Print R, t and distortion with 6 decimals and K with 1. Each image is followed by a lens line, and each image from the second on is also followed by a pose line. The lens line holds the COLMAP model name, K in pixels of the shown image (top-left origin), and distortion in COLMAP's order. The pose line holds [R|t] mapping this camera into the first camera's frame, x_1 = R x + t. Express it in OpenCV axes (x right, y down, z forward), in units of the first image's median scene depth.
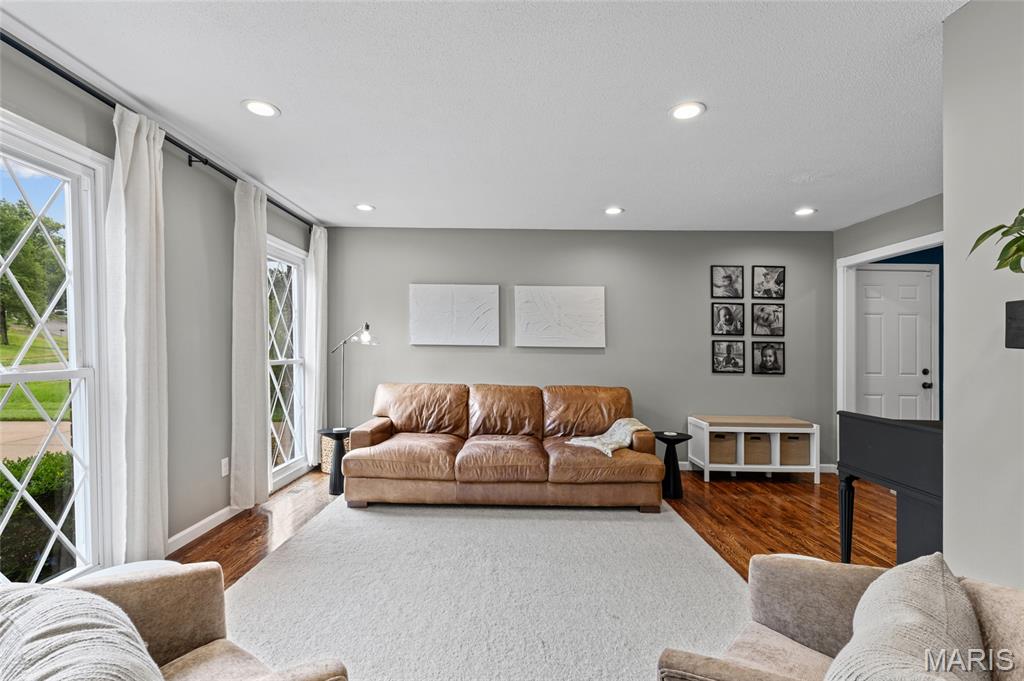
lens RADIAL K [[457.6, 0, 492.1], [0, 457.6, 358.3], [0, 0, 1]] dist [-0.001986, 0.000996]
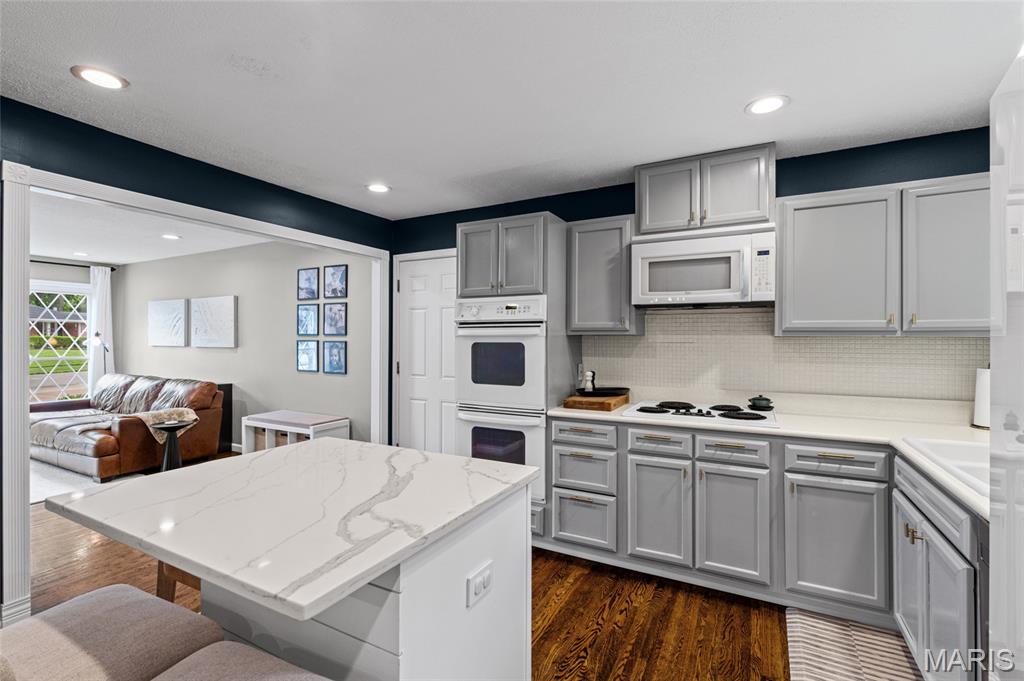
lens RADIAL K [[457.6, 0, 511.7], [0, 457.6, 338.9], [0, 0, 1]] dist [-0.001986, 0.000996]
pose [[0.887761, -0.011643, -0.460157, 1.406674], [0.008198, 0.999921, -0.009485, -0.028211], [0.460231, 0.004648, 0.887787, 0.290407]]
